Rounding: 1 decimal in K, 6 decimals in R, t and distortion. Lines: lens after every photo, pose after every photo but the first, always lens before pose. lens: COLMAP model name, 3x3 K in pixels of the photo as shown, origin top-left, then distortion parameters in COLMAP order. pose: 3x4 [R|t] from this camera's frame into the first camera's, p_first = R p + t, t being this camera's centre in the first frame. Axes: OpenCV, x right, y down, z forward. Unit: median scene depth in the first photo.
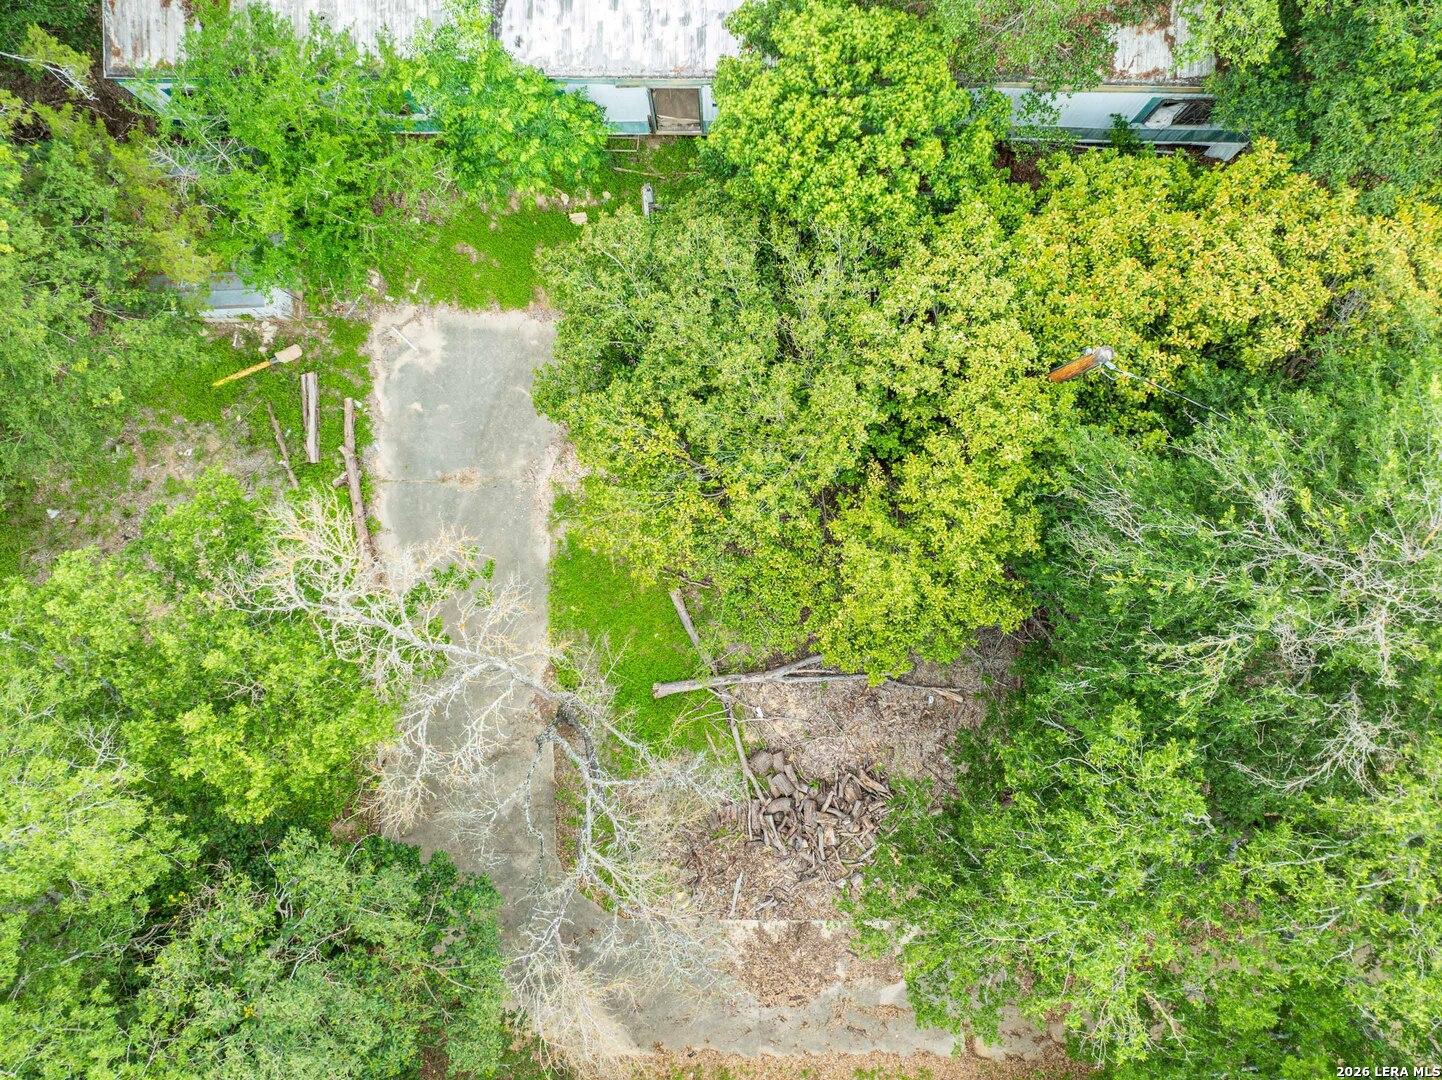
lens RADIAL K [[998.7, 0, 729.4], [0, 998.7, 544.9], [0, 0, 1]] dist [-0.026042, 0.000697]
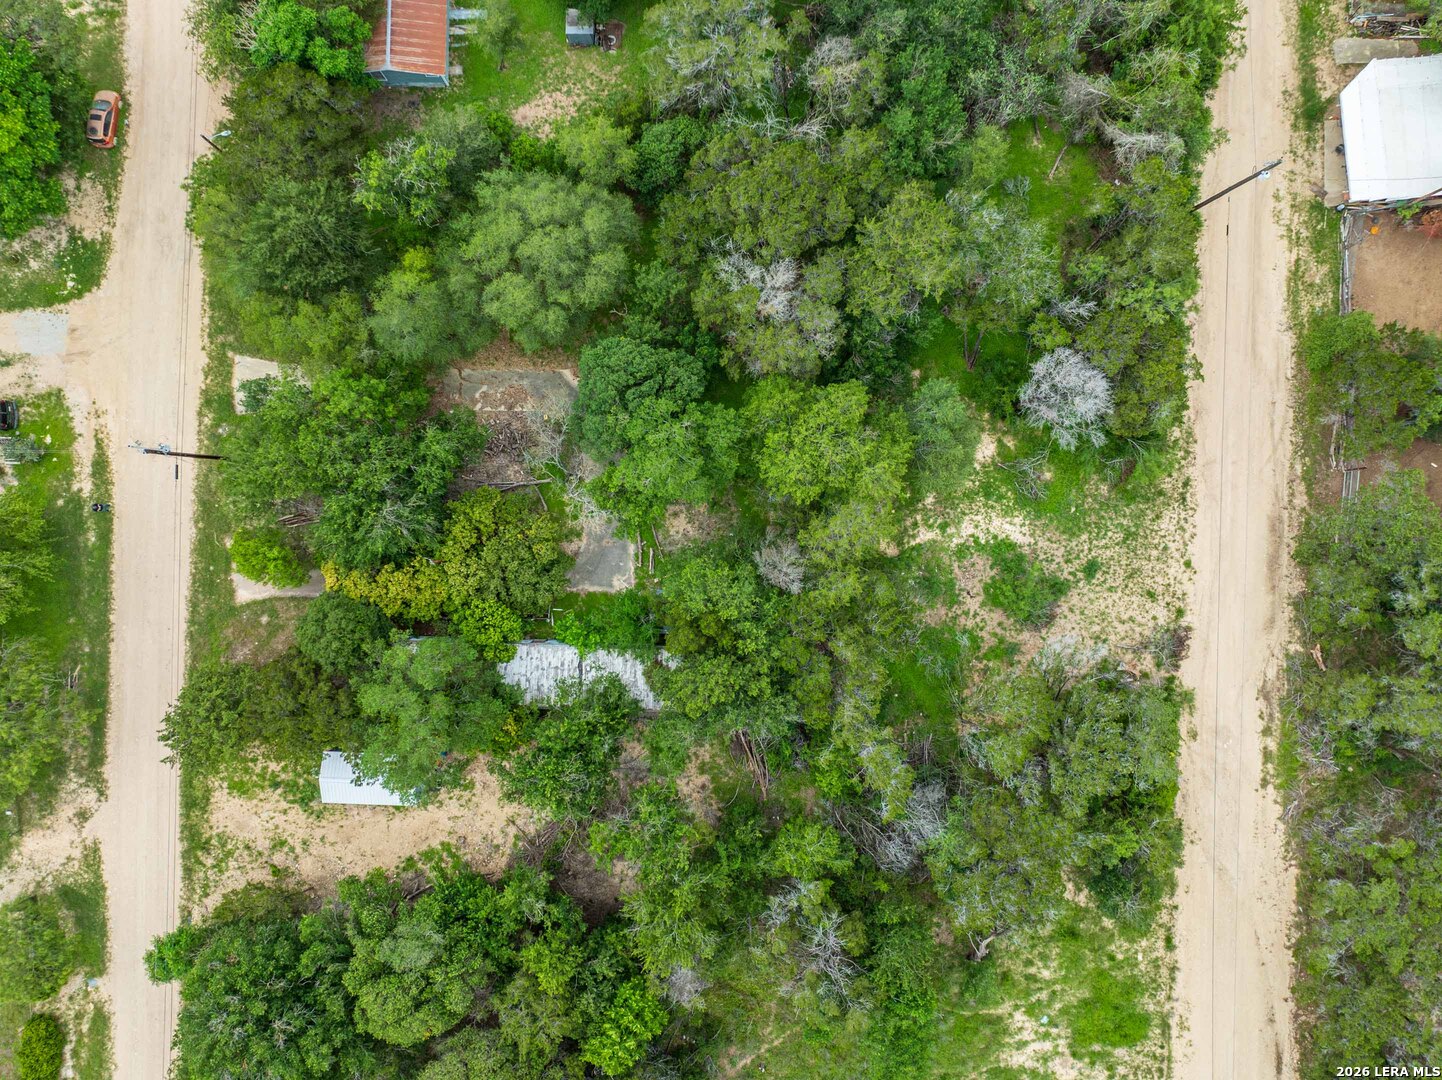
lens RADIAL K [[998.7, 0, 721.1], [0, 998.7, 543.1], [0, 0, 1]] dist [-0.026042, 0.000697]
pose [[-0.999552, -0.020451, -0.021856, -0.776352], [0.021413, -0.998770, -0.044721, 0.124783], [-0.020915, -0.045169, 0.998760, -3.252220]]
